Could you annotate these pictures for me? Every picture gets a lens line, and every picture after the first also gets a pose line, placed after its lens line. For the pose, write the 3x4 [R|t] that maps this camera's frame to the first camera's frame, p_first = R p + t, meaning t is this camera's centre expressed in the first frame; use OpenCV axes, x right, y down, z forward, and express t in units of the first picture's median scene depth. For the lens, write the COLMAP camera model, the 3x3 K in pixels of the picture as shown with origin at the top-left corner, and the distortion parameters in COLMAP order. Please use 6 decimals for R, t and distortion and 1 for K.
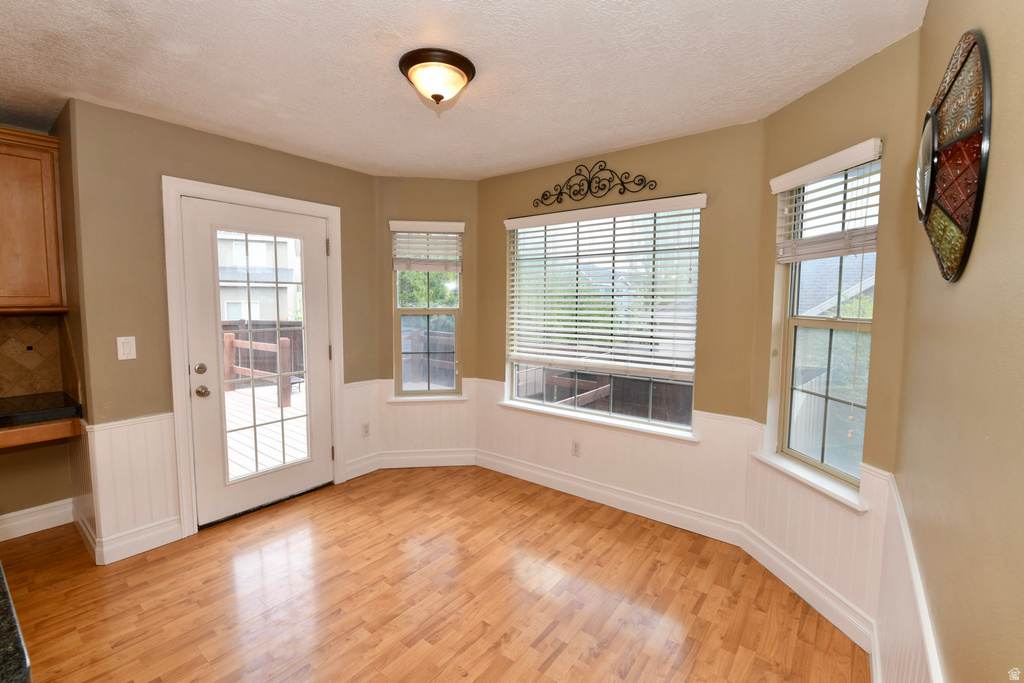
lens RADIAL K [[442.9, 0, 511.5], [0, 442.9, 337.3], [0, 0, 1]] dist [-0.007350, -0.007843]
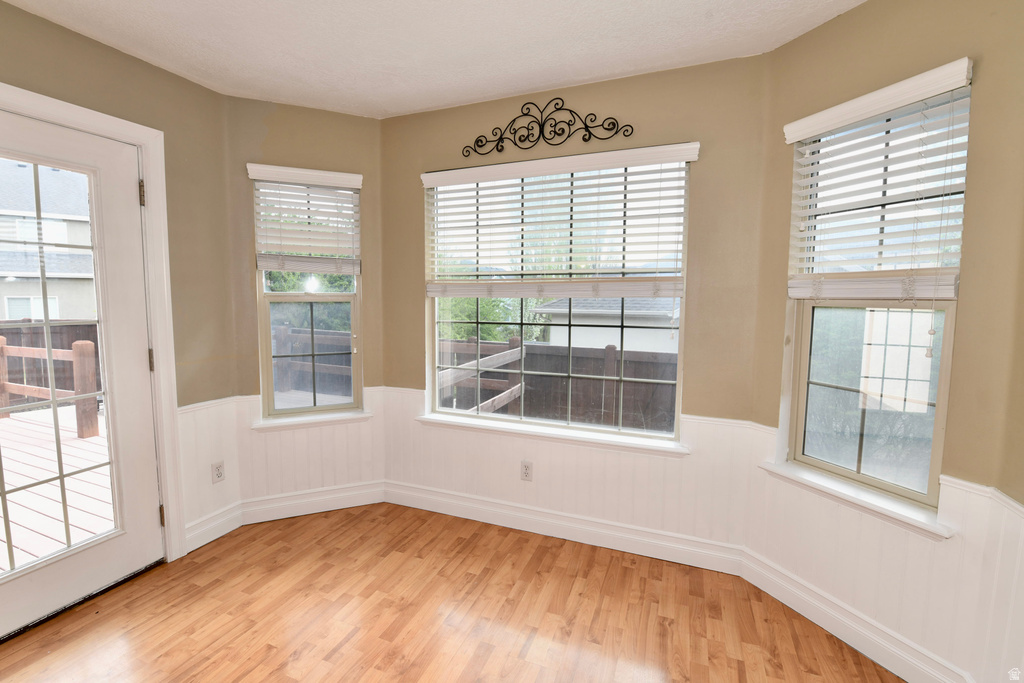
lens RADIAL K [[442.9, 0, 511.5], [0, 442.9, 337.3], [0, 0, 1]] dist [-0.007350, -0.007843]
pose [[0.961324, -0.024301, 0.274347, -0.091415], [0.022326, 0.999698, 0.010317, 0.007674], [-0.274515, -0.003793, 0.961575, 0.271687]]
